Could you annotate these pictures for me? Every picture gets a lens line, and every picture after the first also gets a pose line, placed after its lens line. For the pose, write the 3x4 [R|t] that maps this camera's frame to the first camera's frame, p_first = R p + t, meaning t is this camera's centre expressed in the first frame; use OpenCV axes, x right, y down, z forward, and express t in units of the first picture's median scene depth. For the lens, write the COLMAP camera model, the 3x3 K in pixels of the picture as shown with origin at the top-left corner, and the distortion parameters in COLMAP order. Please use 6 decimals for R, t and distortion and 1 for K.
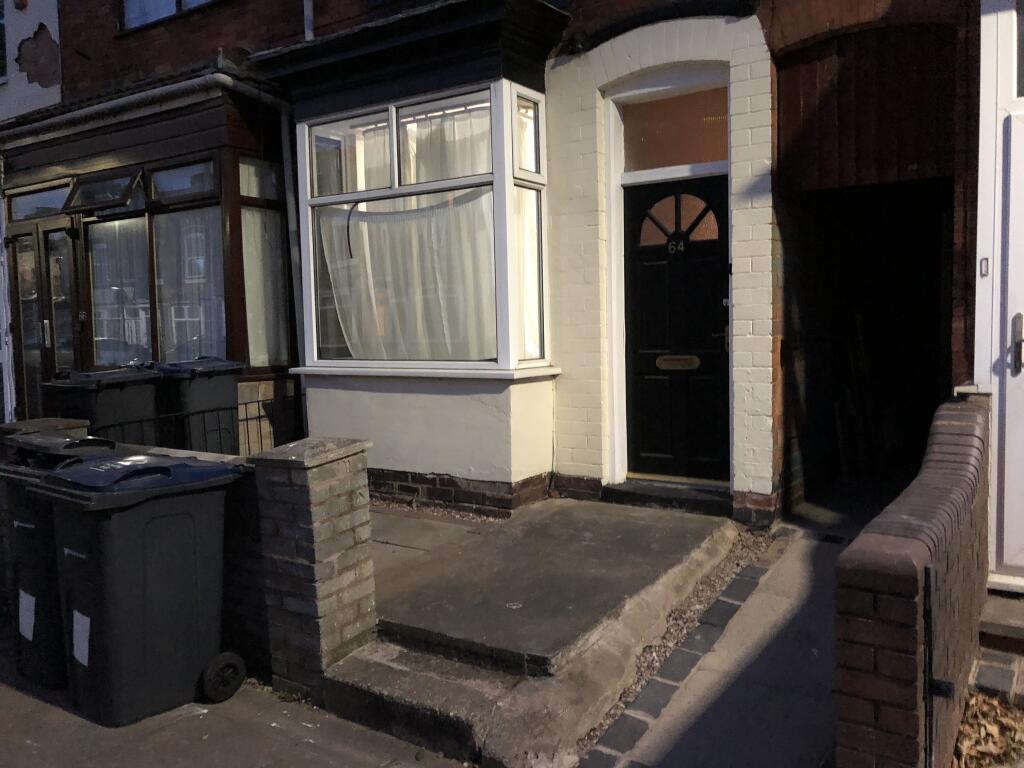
lens RADIAL K [[831.7, 0, 503.9], [0, 831.7, 357.3], [0, 0, 1]] dist [0.049139, -0.061556]
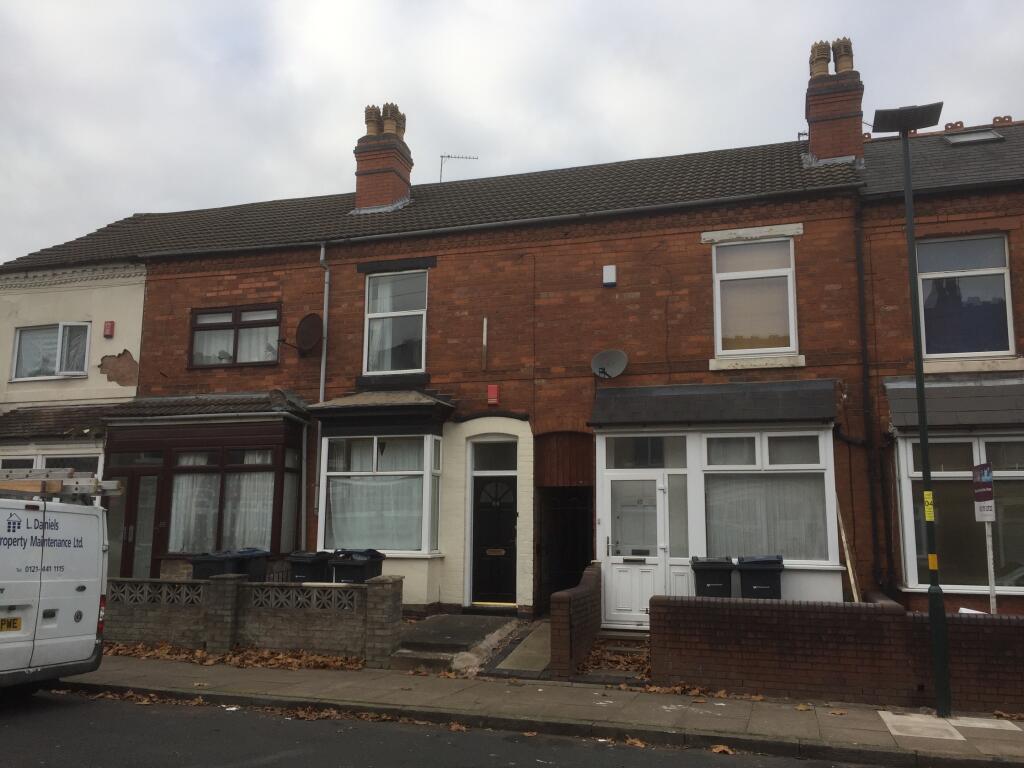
lens RADIAL K [[861.6, 0, 514.6], [0, 861.6, 394.3], [0, 0, 1]] dist [0.054225, -0.081488]
pose [[0.953785, 0.067868, 0.292727, -0.493452], [-0.010912, 0.981341, -0.191966, 0.036178], [-0.300293, 0.179900, 0.936728, -1.413783]]
